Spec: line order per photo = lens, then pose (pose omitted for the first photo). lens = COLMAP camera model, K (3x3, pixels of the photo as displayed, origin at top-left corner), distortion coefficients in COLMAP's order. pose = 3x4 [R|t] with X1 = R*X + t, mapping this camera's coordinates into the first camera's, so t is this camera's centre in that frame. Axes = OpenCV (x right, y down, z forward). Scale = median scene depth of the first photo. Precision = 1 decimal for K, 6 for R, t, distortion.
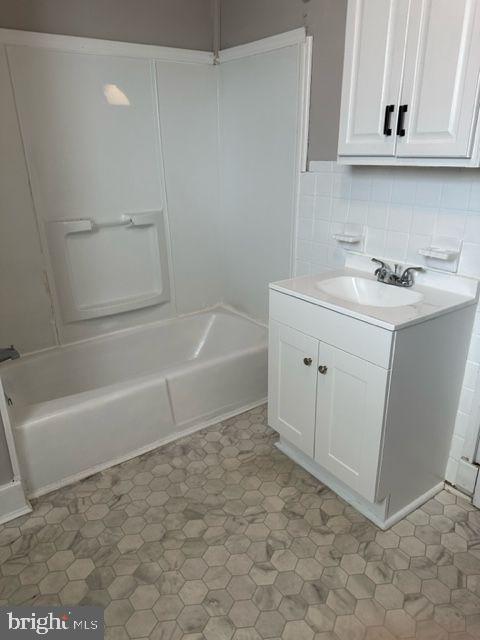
lens RADIAL K [[457.2, 0, 236.4], [0, 457.2, 320.6], [0, 0, 1]] dist [0.005653, 0.002201]
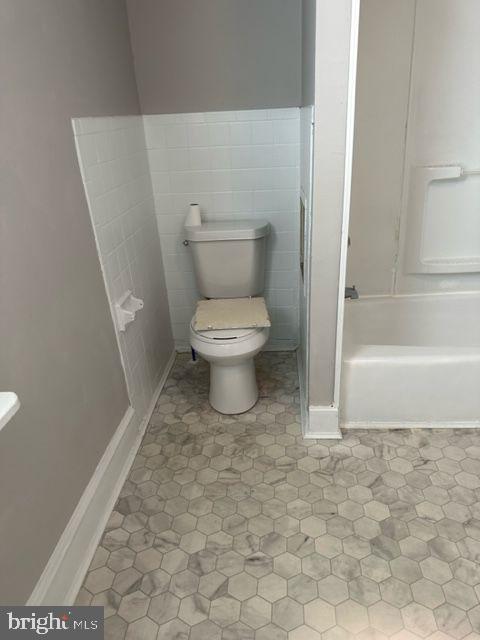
lens RADIAL K [[457.2, 0, 236.4], [0, 457.2, 320.6], [0, 0, 1]] dist [0.005653, 0.002201]
pose [[0.761489, 0.241379, -0.601557, 0.587370], [-0.184753, 0.970404, 0.155509, -0.152036], [0.621290, -0.007279, 0.783547, 0.413425]]
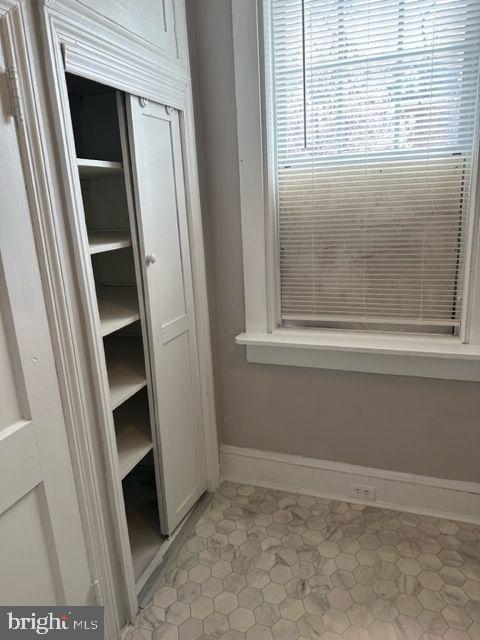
lens RADIAL K [[457.2, 0, 236.4], [0, 457.2, 320.6], [0, 0, 1]] dist [0.005653, 0.002201]
pose [[-0.820896, 0.203630, -0.533539, 0.727341], [-0.140700, 0.833351, 0.534536, -0.563945], [0.553473, 0.513868, -0.655444, 1.372775]]
